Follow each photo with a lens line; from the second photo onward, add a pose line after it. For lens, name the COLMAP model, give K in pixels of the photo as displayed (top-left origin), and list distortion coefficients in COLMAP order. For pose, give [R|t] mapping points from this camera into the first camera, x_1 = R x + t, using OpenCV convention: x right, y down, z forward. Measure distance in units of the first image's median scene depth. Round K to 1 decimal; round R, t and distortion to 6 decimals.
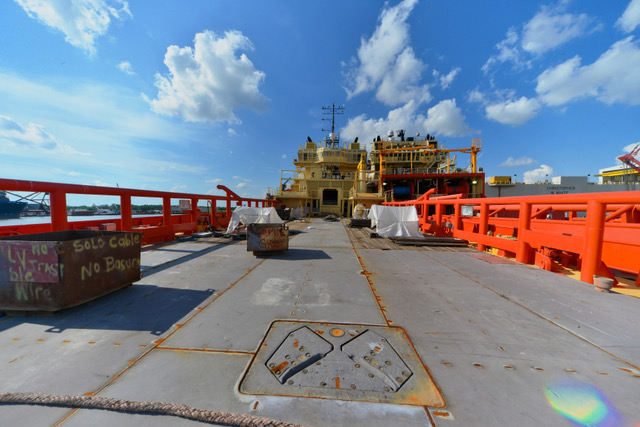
lens RADIAL K [[214.5, 0, 320.1], [0, 214.5, 210.2], [0, 0, 1]] dist [0.003269, 0.000181]
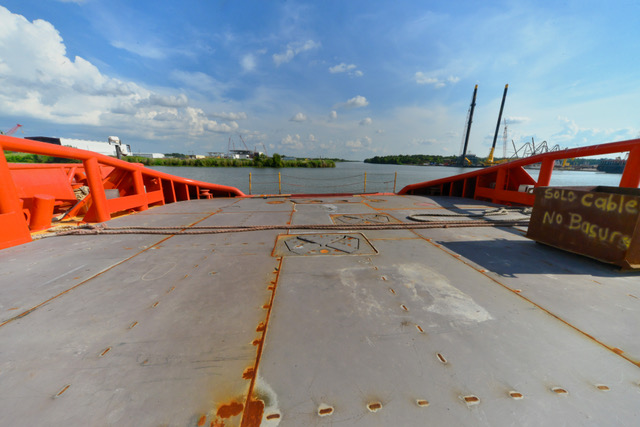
lens RADIAL K [[214.5, 0, 321.2], [0, 214.5, 214.8], [0, 0, 1]] dist [0.003269, 0.000181]
pose [[-0.989113, 0.013996, -0.146491, 0.227605], [-0.022306, 0.969705, 0.243260, 0.021211], [0.145458, 0.243880, -0.958835, 1.728545]]
